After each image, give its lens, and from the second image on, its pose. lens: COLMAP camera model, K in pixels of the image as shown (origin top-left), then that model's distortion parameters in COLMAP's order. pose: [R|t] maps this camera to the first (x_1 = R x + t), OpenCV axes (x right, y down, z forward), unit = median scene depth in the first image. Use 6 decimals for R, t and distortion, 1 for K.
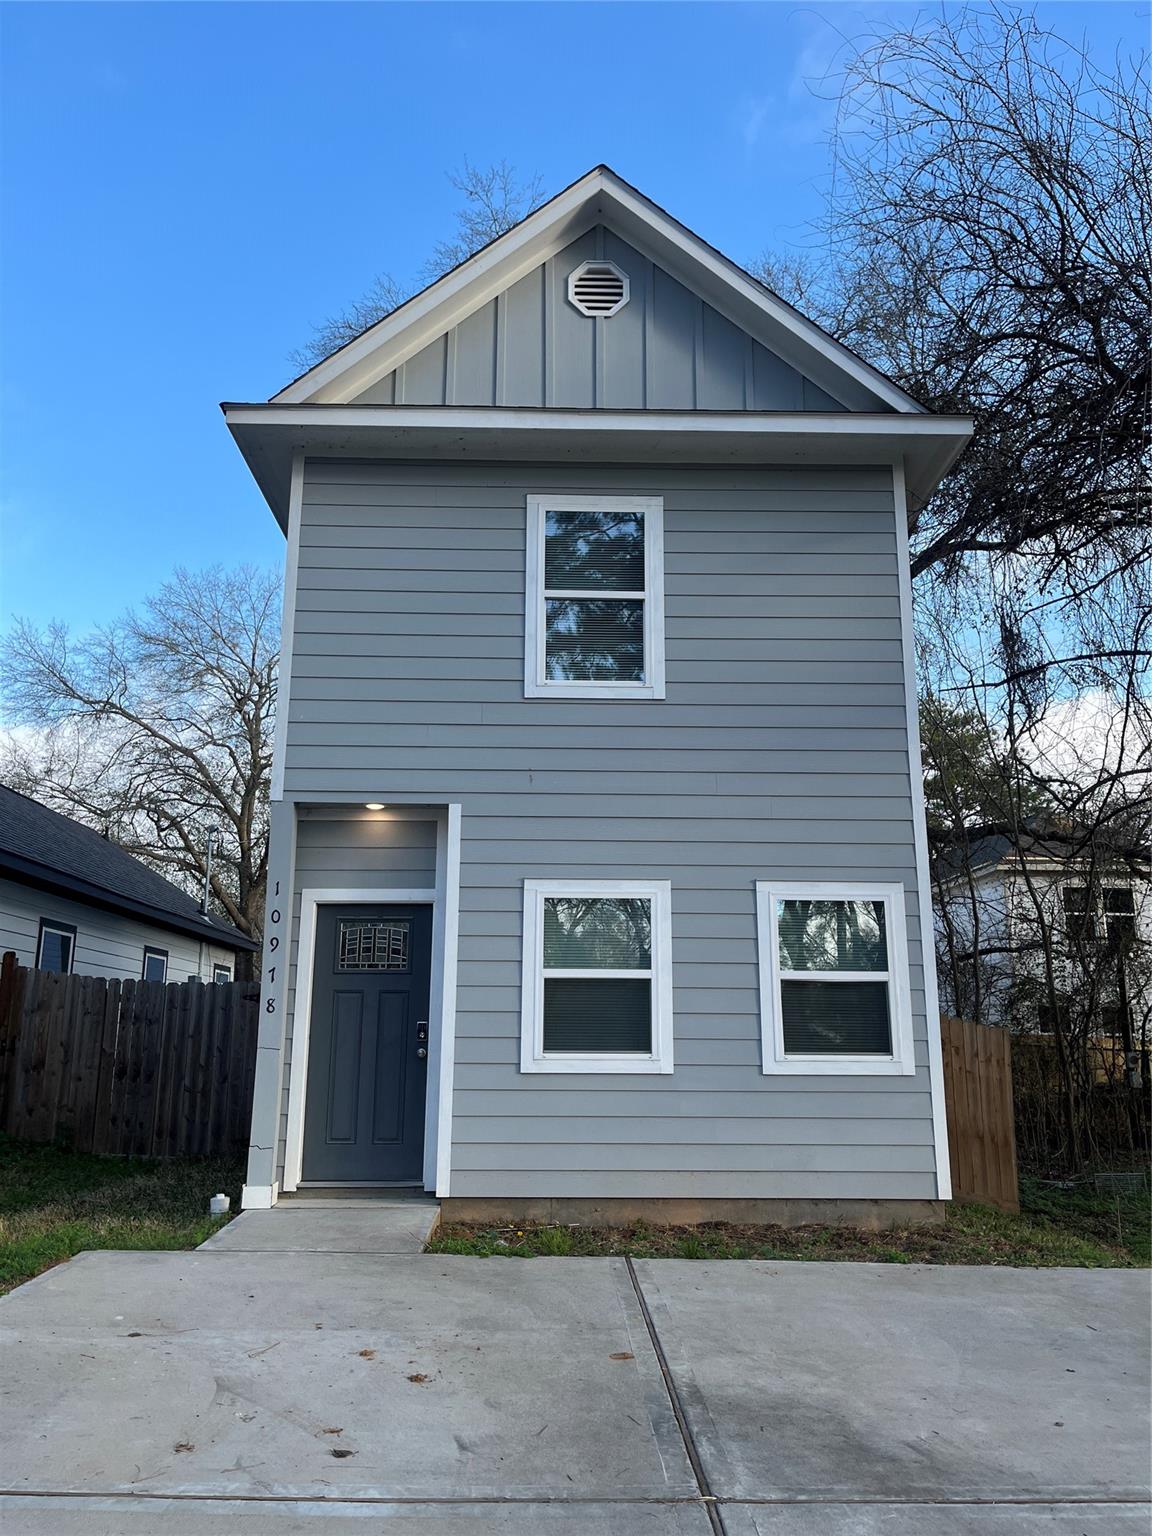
lens RADIAL K [[1177.1, 0, 579.9], [0, 1177.1, 766.6], [0, 0, 1]] dist [0.061413, -0.086734]
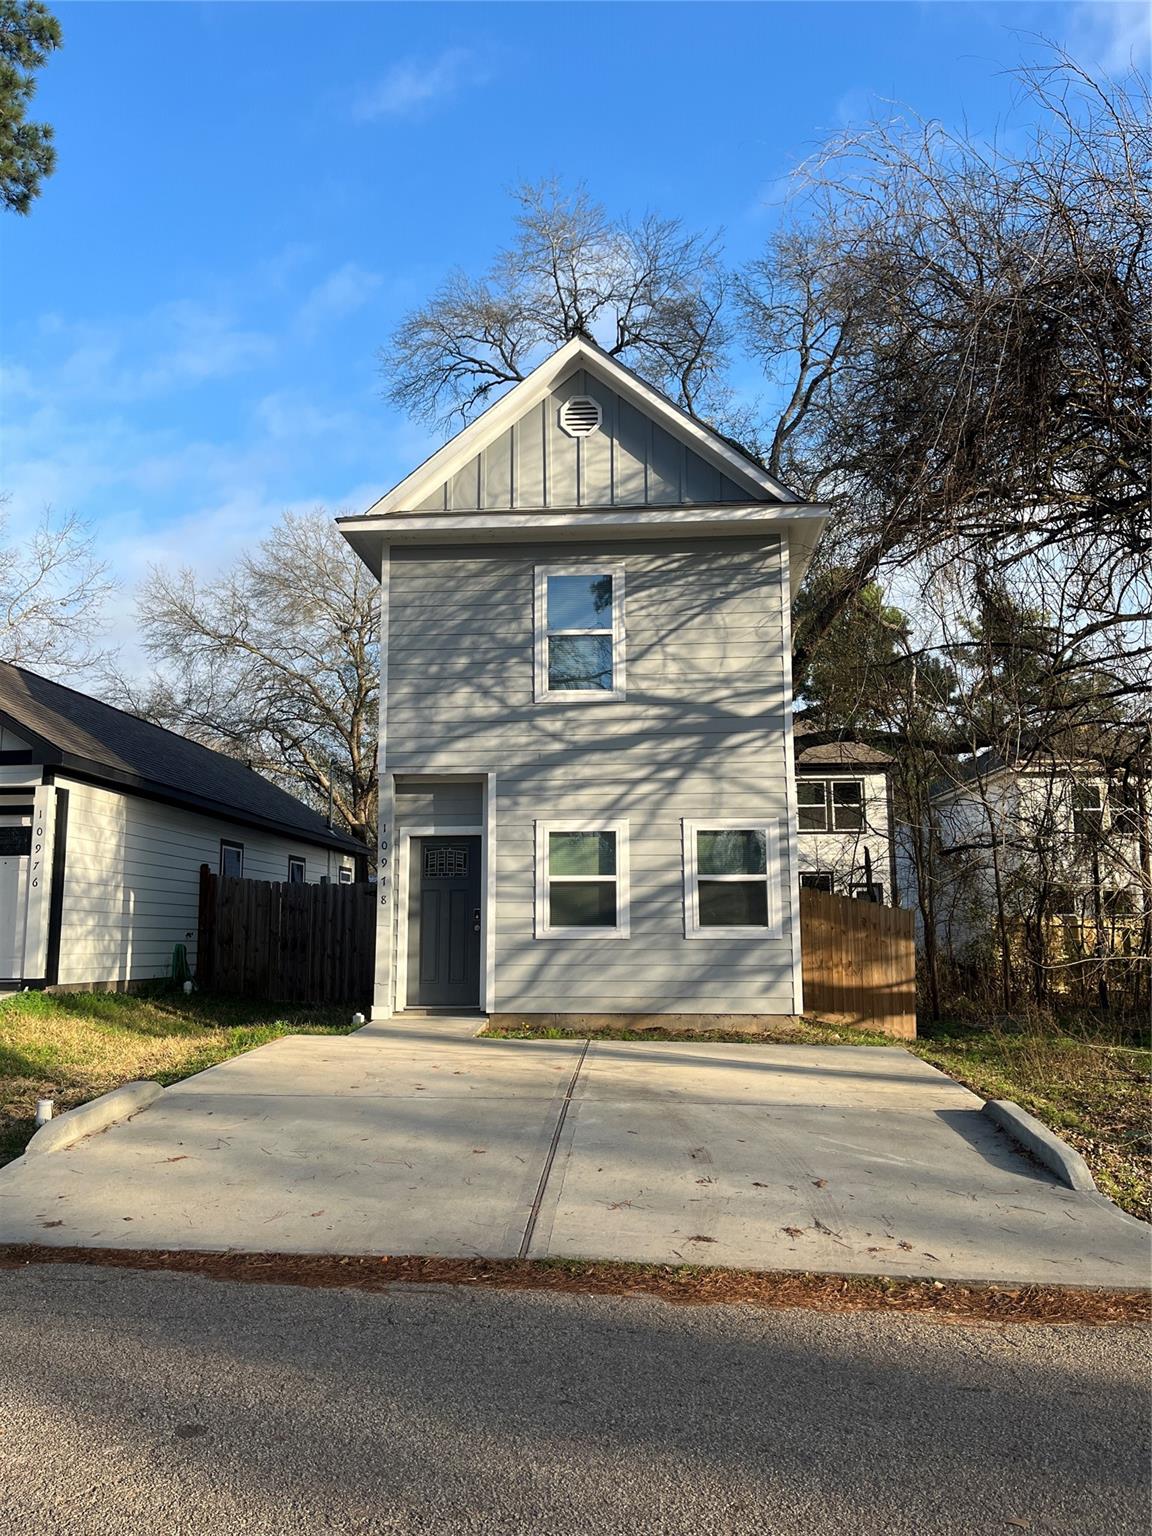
lens RADIAL K [[1177.1, 0, 568.4], [0, 1177.1, 766.1], [0, 0, 1]] dist [0.061413, -0.086734]
pose [[0.995270, -0.020600, -0.094936, 0.098235], [0.029111, 0.995592, 0.089157, -0.077444], [0.092681, -0.091499, 0.991483, -0.371835]]
